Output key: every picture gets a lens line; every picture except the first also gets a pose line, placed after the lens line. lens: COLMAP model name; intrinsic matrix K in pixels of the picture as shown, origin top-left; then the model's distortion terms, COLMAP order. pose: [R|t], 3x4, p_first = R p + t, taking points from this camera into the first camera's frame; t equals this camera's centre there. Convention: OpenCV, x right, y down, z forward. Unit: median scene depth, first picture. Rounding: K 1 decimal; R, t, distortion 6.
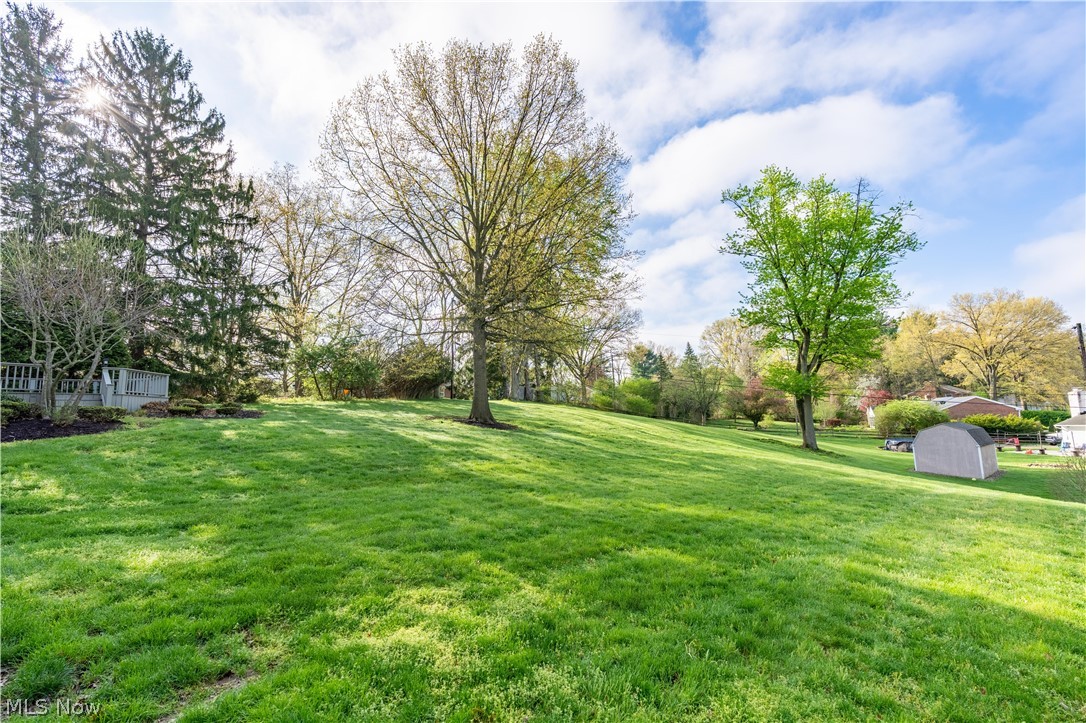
lens RADIAL K [[498.1, 0, 542.9], [0, 498.1, 361.0], [0, 0, 1]] dist [0.000146, 0.000360]
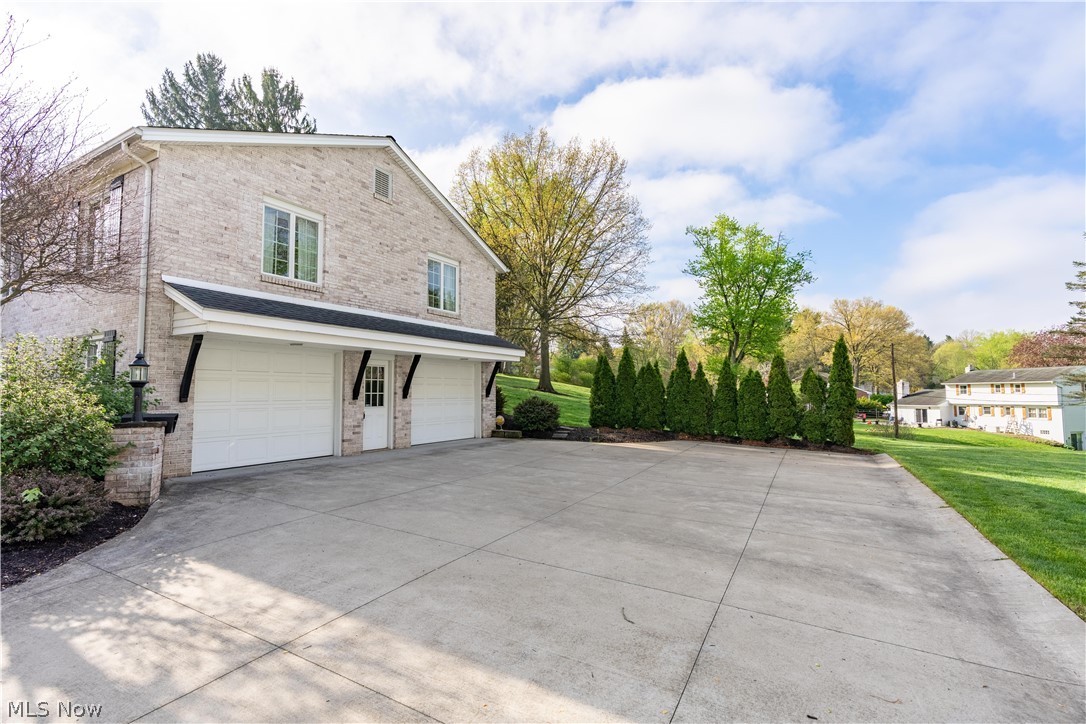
lens RADIAL K [[529.9, 0, 543.0], [0, 529.9, 361.7], [0, 0, 1]] dist [-0.000084, -0.000074]
pose [[0.981282, 0.039572, 0.188467, -0.274674], [-0.050601, 0.997254, 0.054070, -0.032165], [-0.185810, -0.062595, 0.980590, -0.353757]]
